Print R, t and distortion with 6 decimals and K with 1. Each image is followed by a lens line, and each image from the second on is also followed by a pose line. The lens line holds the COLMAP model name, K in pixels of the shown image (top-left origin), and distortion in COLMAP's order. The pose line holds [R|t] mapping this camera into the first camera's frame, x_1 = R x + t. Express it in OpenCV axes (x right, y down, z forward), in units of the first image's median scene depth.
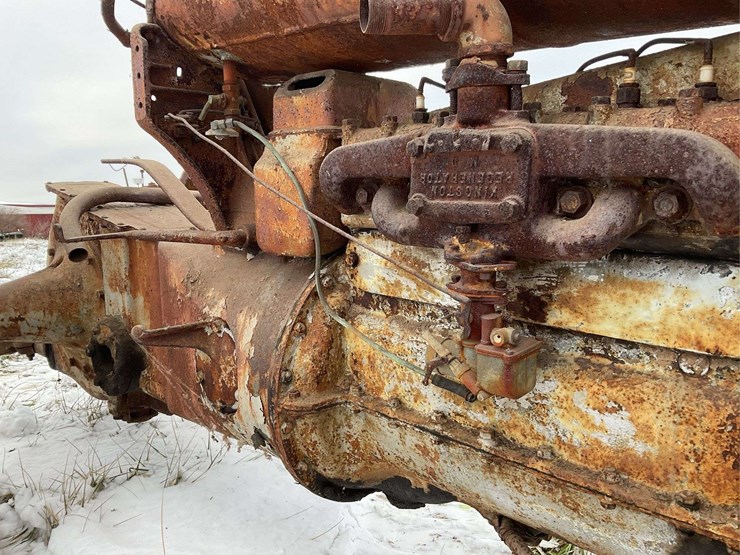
lens RADIAL K [[605.2, 0, 367.5], [0, 605.2, 276.4], [0, 0, 1]] dist [0.122032, -0.247614]
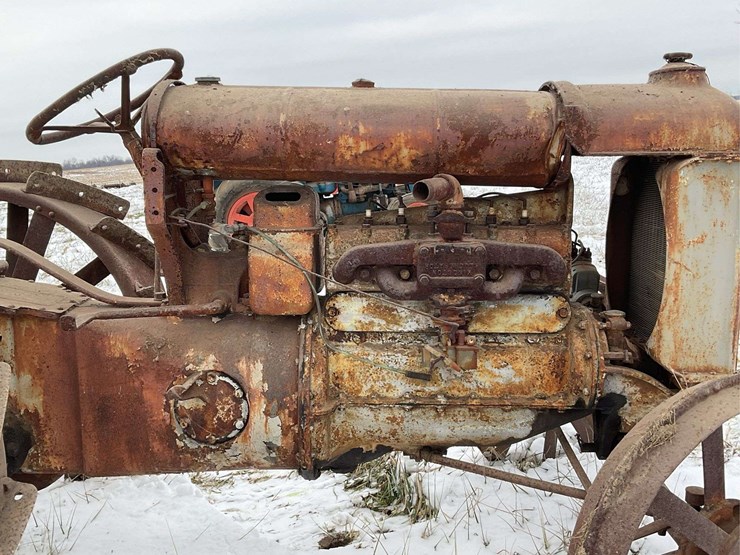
lens RADIAL K [[777.4, 0, 366.2], [0, 777.4, 275.8], [0, 0, 1]] dist [0.131316, -0.297804]
pose [[0.742866, -0.102837, 0.661494, -1.278767], [0.111100, 0.993366, 0.029664, -0.170425], [-0.660157, 0.051455, 0.749363, -0.551385]]
